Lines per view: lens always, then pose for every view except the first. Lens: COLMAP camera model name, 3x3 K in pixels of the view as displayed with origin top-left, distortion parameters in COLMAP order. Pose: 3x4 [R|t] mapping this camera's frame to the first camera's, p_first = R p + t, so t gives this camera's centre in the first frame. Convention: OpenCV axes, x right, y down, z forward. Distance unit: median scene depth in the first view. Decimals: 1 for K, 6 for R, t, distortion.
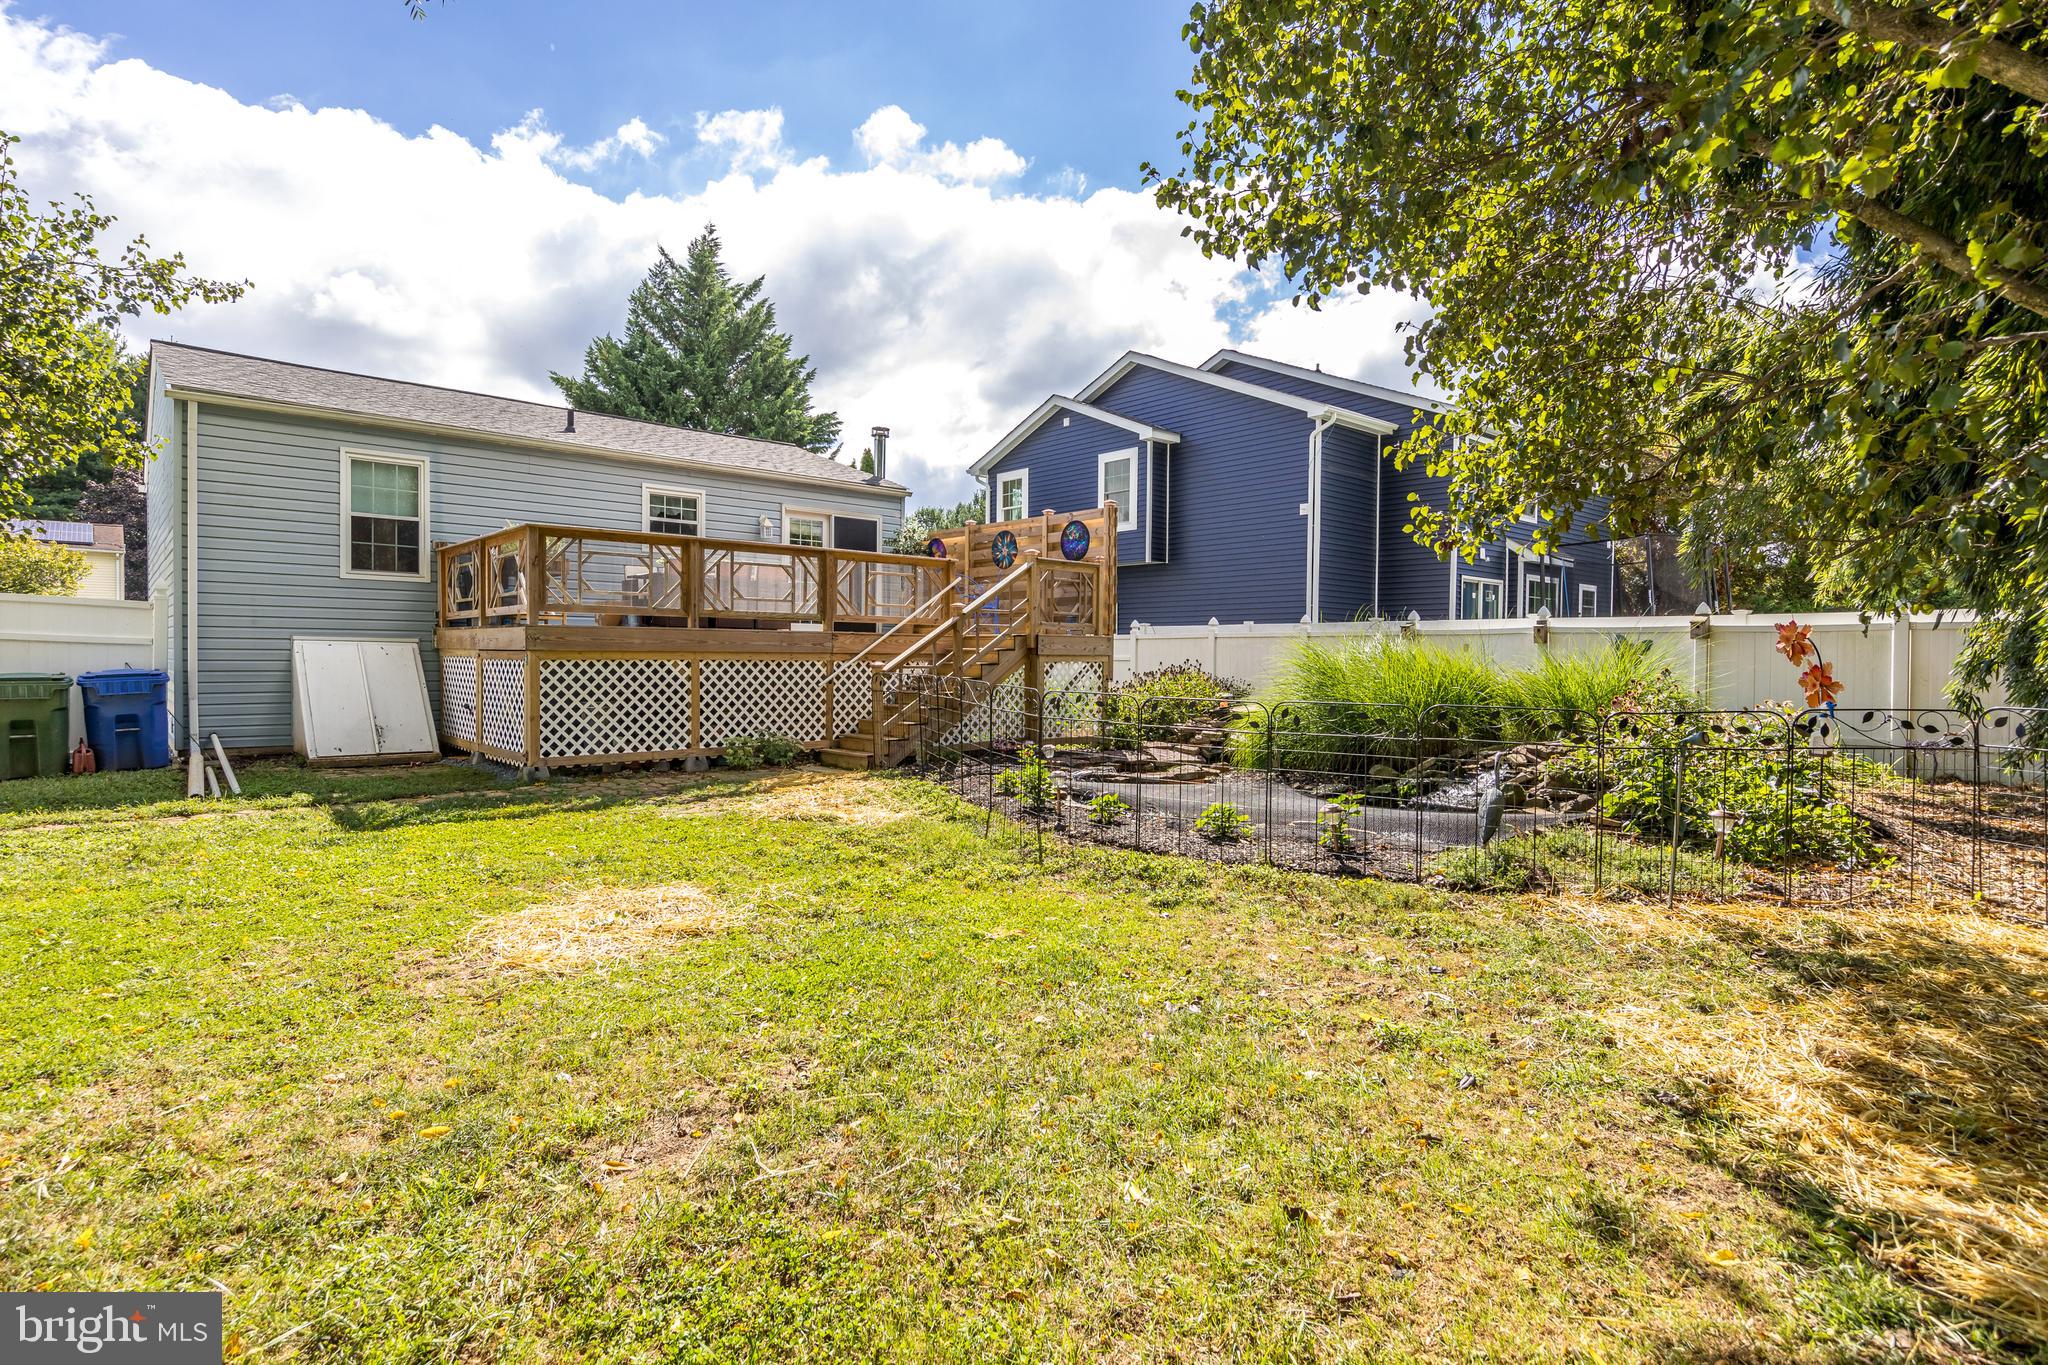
lens RADIAL K [[1039.5, 0, 1009.7], [0, 1039.5, 674.9], [0, 0, 1]] dist [0.016989, 0.001906]
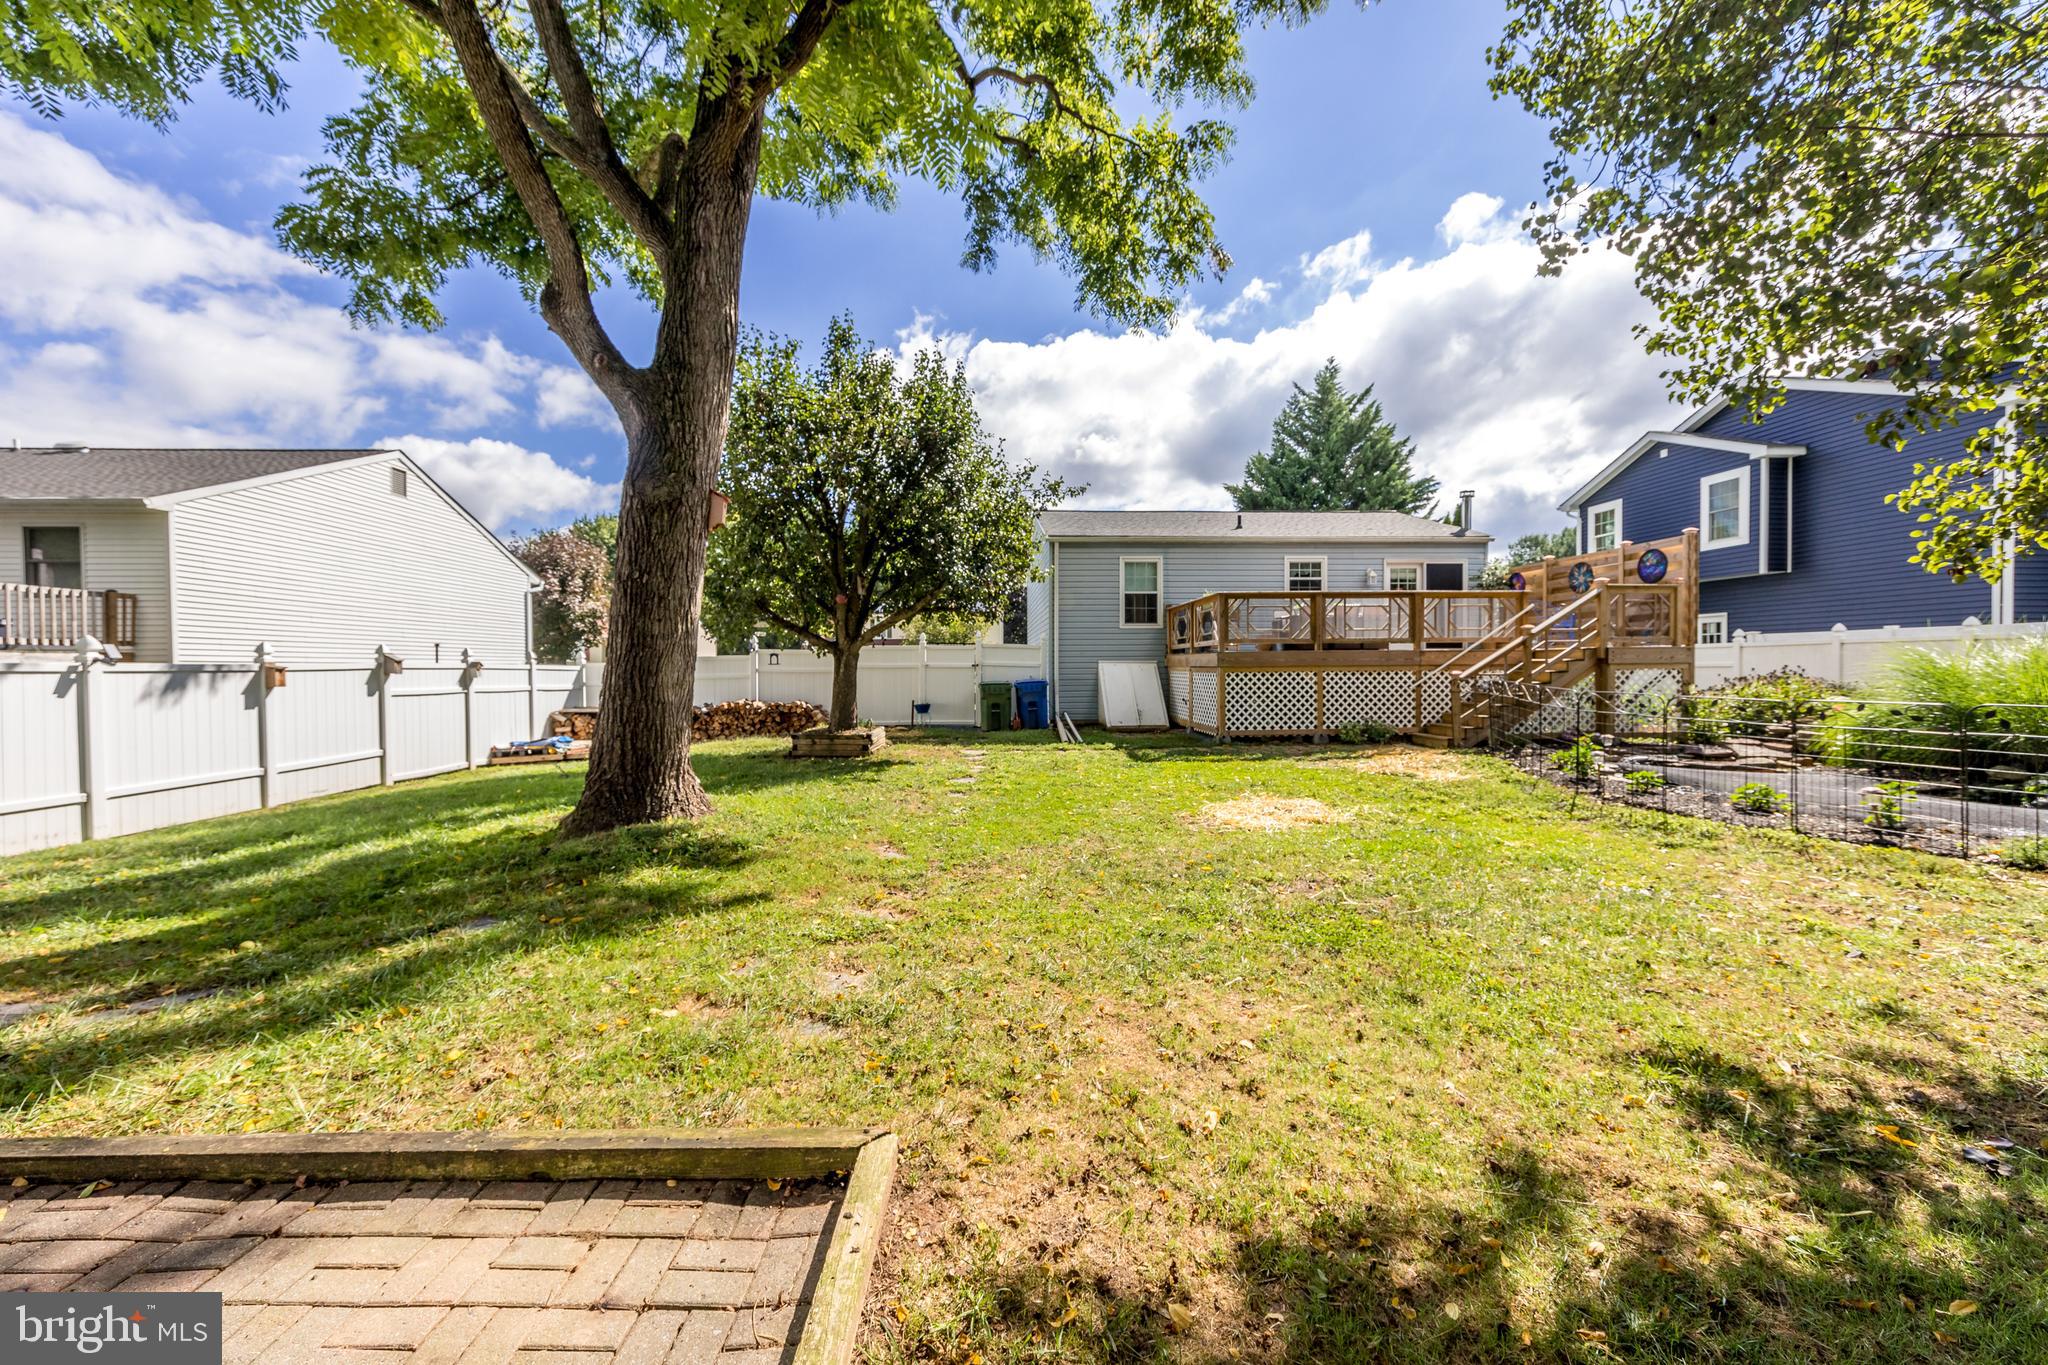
lens RADIAL K [[778.6, 0, 1003.7], [0, 778.6, 677.1], [0, 0, 1]] dist [-0.001968, -0.000126]
pose [[0.775992, -0.006611, -0.630709, 0.054861], [0.002884, 0.999972, -0.006934, 0.000889], [0.630737, 0.003562, 0.775989, -0.169030]]
